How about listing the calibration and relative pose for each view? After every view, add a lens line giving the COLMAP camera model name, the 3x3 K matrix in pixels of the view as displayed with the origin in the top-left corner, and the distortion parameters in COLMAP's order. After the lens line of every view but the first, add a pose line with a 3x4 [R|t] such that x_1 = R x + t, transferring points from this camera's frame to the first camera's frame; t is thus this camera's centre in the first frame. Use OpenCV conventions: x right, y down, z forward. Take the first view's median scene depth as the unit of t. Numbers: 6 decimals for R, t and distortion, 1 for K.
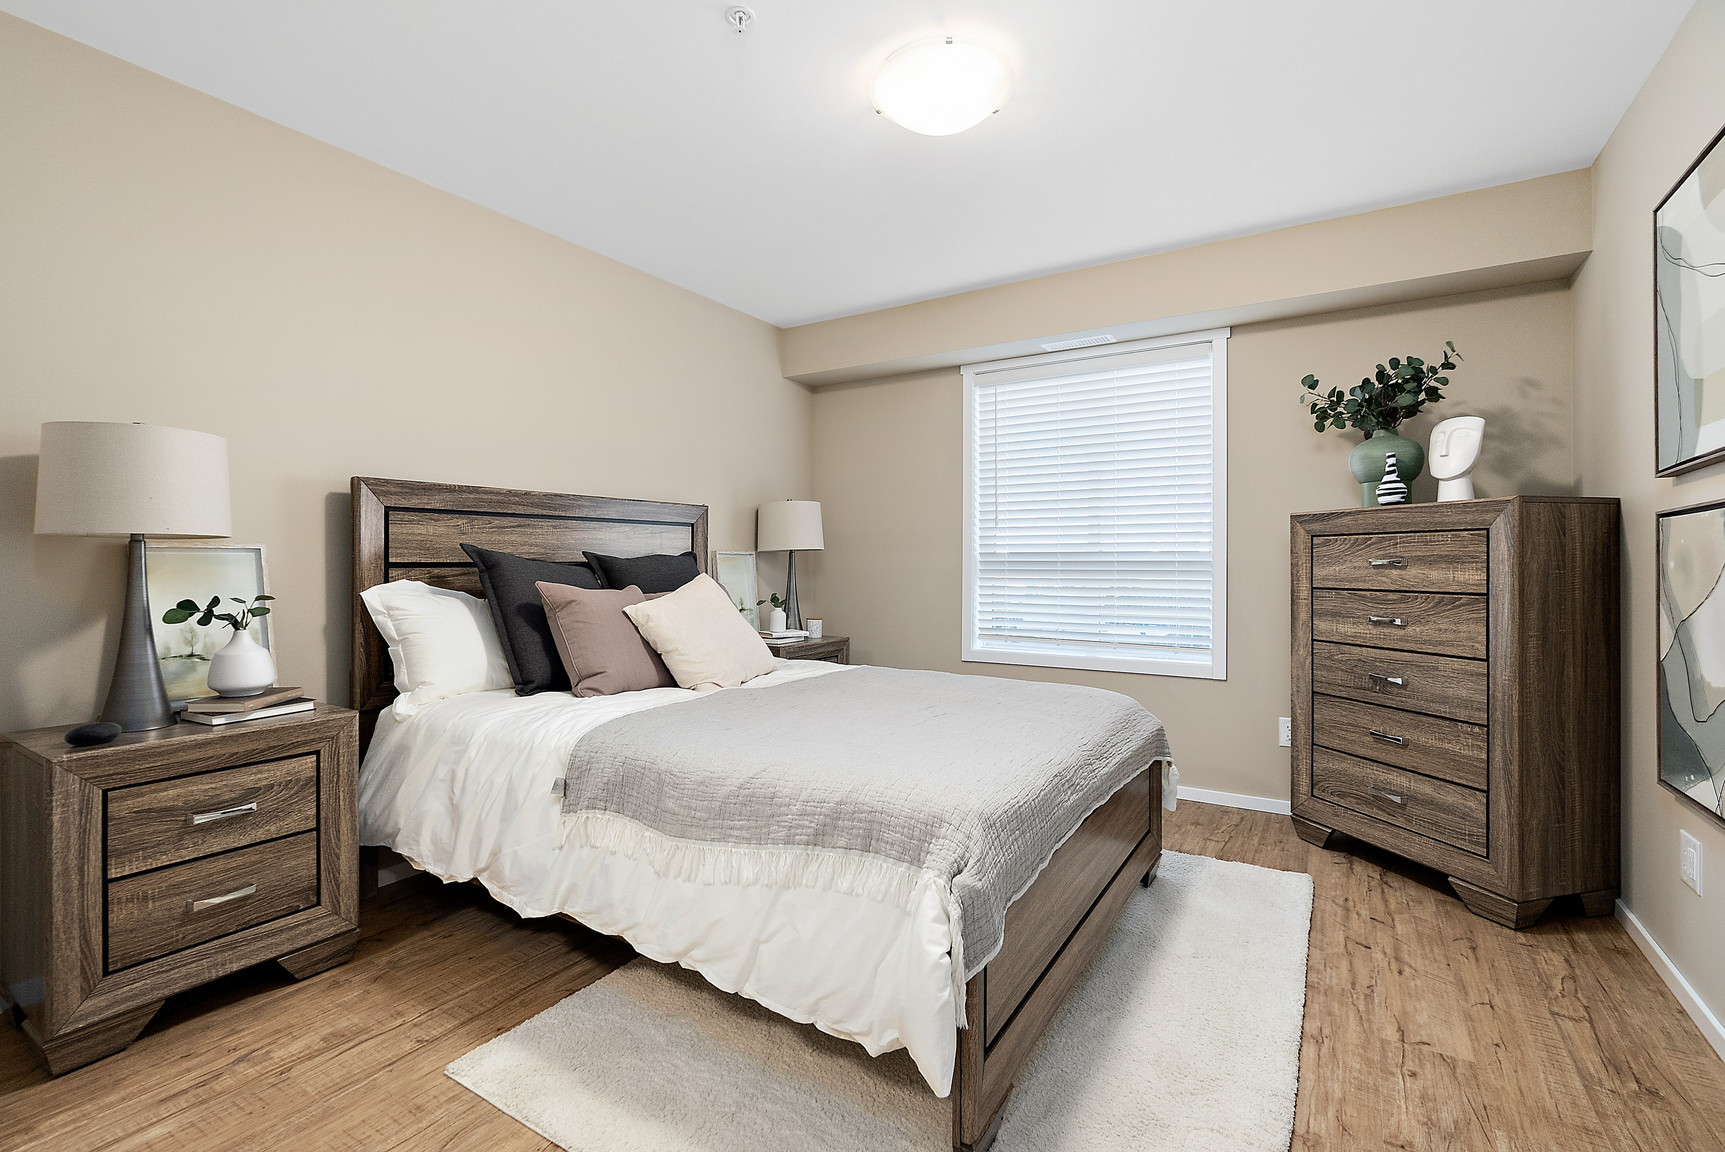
lens RADIAL K [[779.4, 0, 861.0], [0, 779.4, 564.8], [0, 0, 1]] dist [-0.010728, 0.003232]
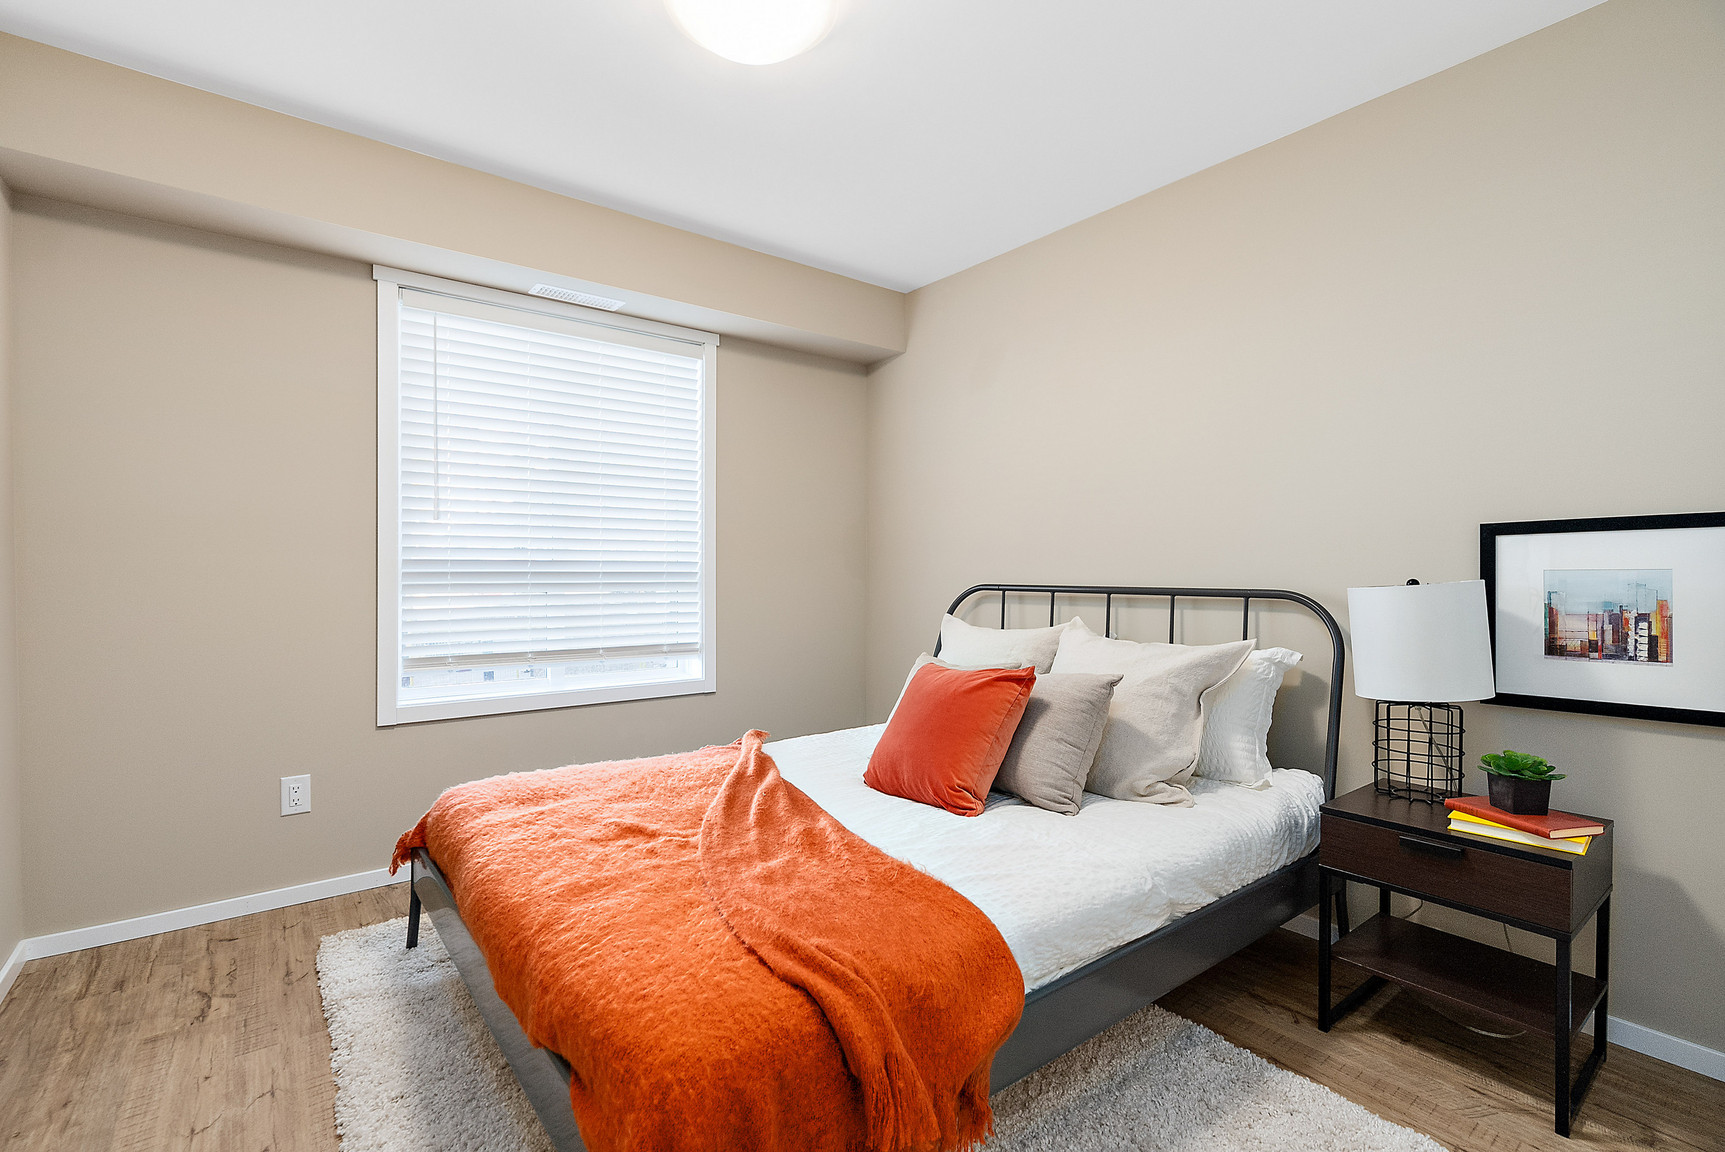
lens RADIAL K [[779.4, 0, 862.6], [0, 779.4, 576.5], [0, 0, 1]] dist [-0.010728, 0.003232]
pose [[0.340847, -0.011976, 0.940042, -0.342661], [0.002464, 0.999927, 0.011846, -0.008339], [-0.940116, -0.001722, 0.340852, 0.417501]]
